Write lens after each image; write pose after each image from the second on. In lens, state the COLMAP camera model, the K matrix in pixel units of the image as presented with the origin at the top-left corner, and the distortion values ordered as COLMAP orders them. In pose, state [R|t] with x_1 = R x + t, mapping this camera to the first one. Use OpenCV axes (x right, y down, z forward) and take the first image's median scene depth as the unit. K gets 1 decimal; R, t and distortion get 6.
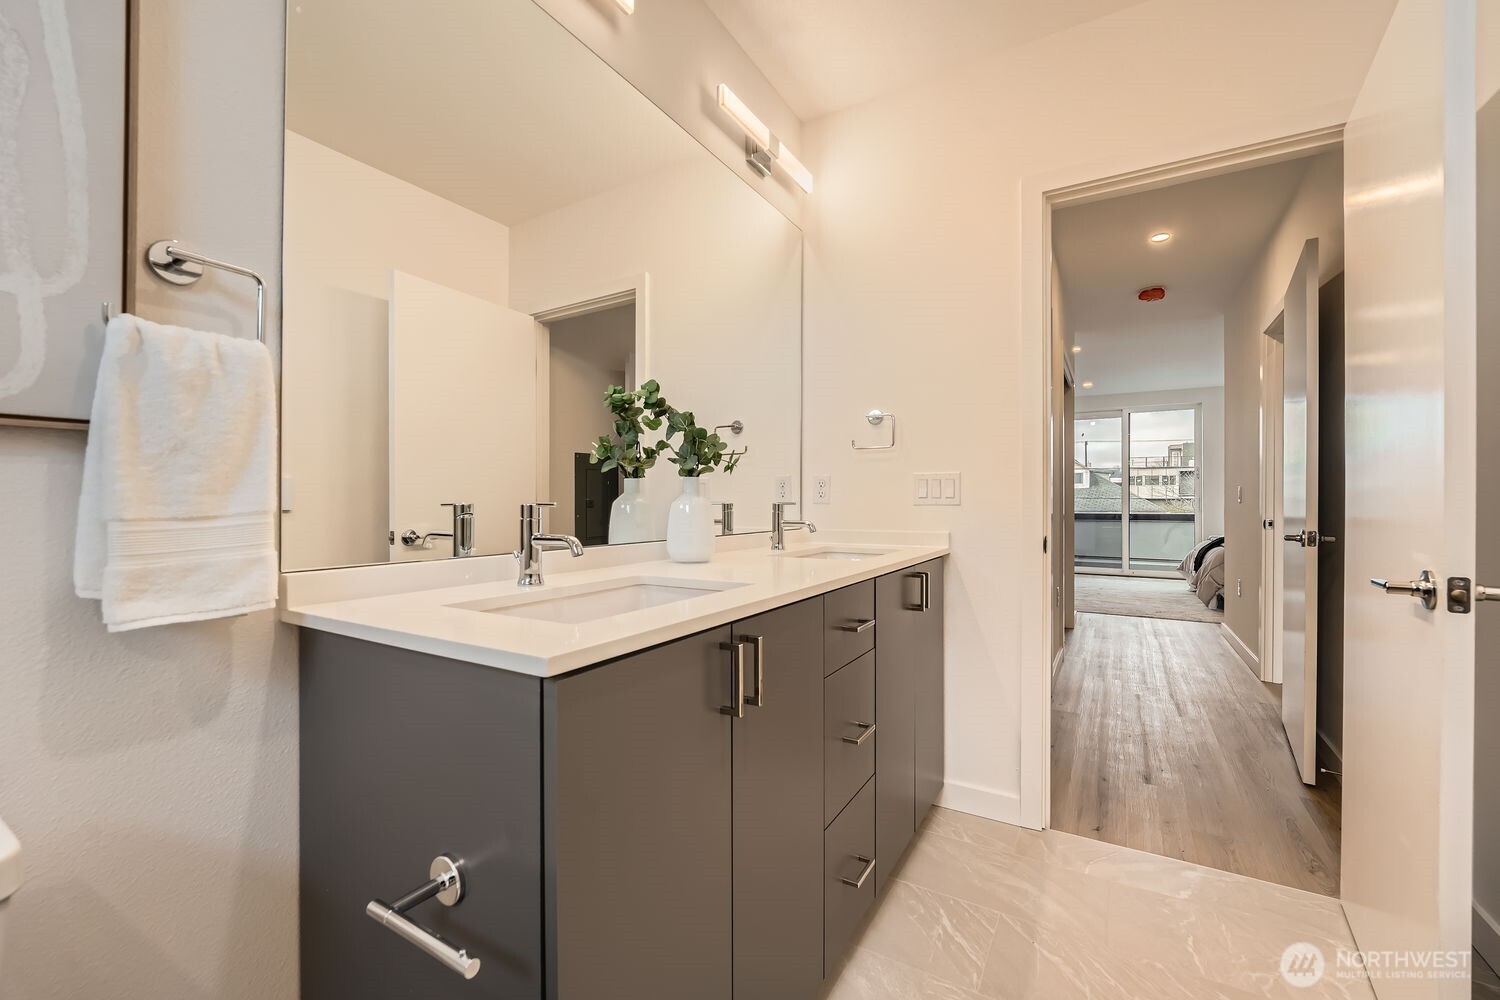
lens RADIAL K [[616.8, 0, 738.7], [0, 616.8, 501.1], [0, 0, 1]] dist [-0.014513, 0.000524]
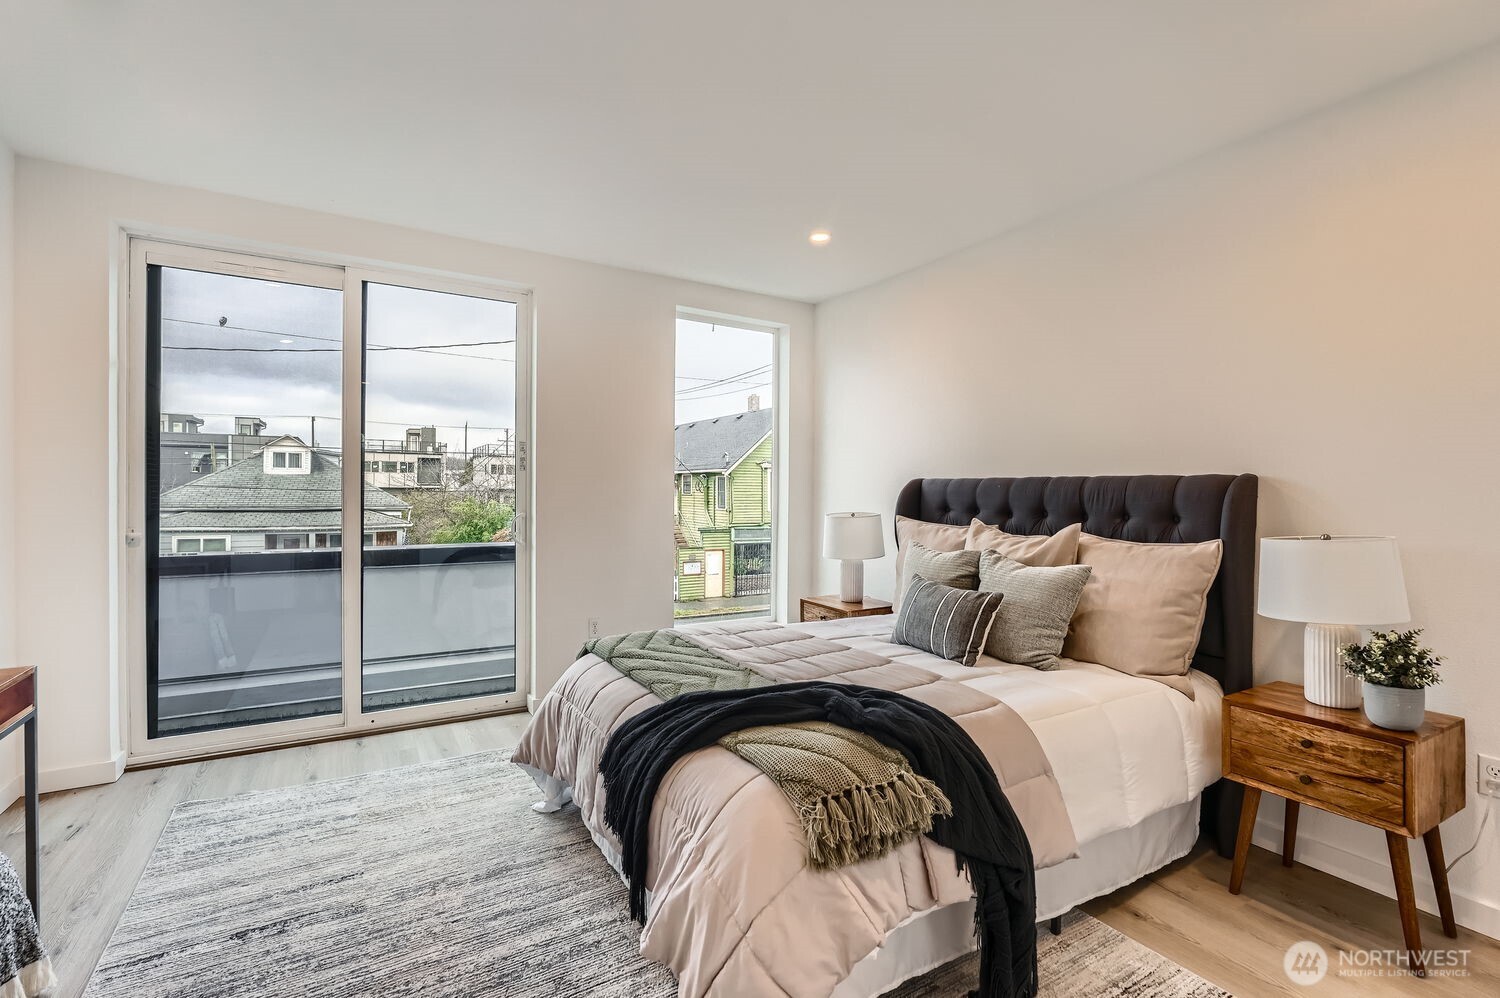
lens RADIAL K [[662.0, 0, 740.5], [0, 662.0, 494.4], [0, 0, 1]] dist [-0.002653, -0.000228]
pose [[0.466612, 0.002741, 0.884458, 0.076666], [-0.012623, 0.999914, 0.003561, -0.004069], [-0.884372, -0.012826, 0.466606, 0.120313]]
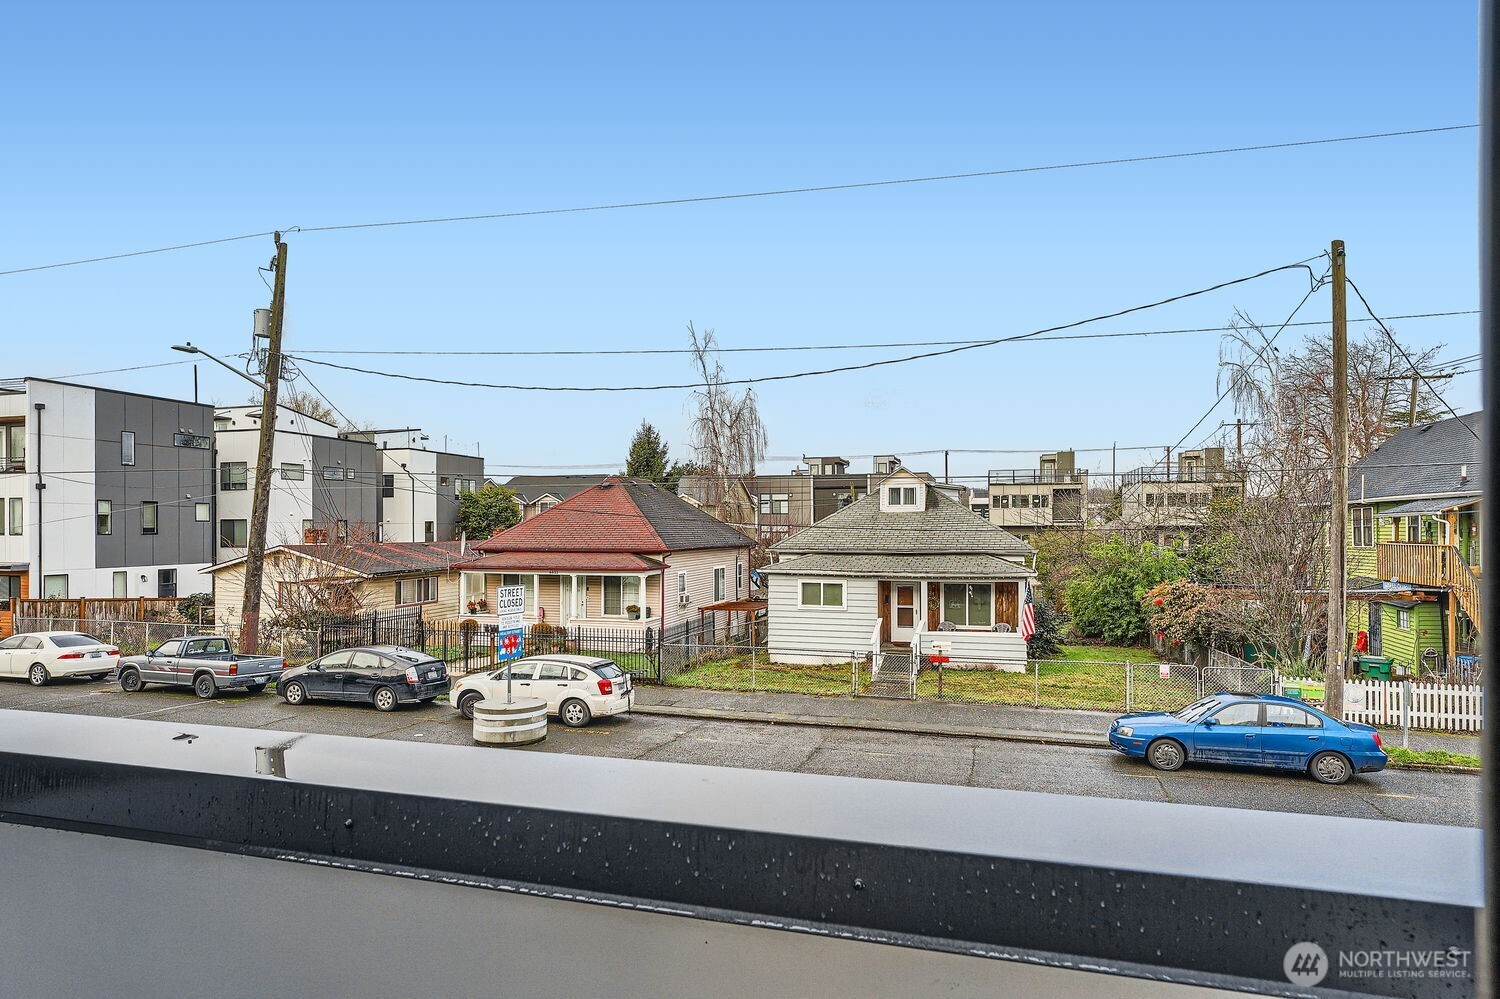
lens RADIAL K [[809.2, 0, 748.2], [0, 809.2, 533.3], [0, 0, 1]] dist [-0.001765, -0.000202]
pose [[0.964657, -0.001112, 0.263506, 0.105626], [-0.001403, 0.999955, 0.009357, -0.004036], [-0.263504, -0.009396, 0.964612, 0.151852]]
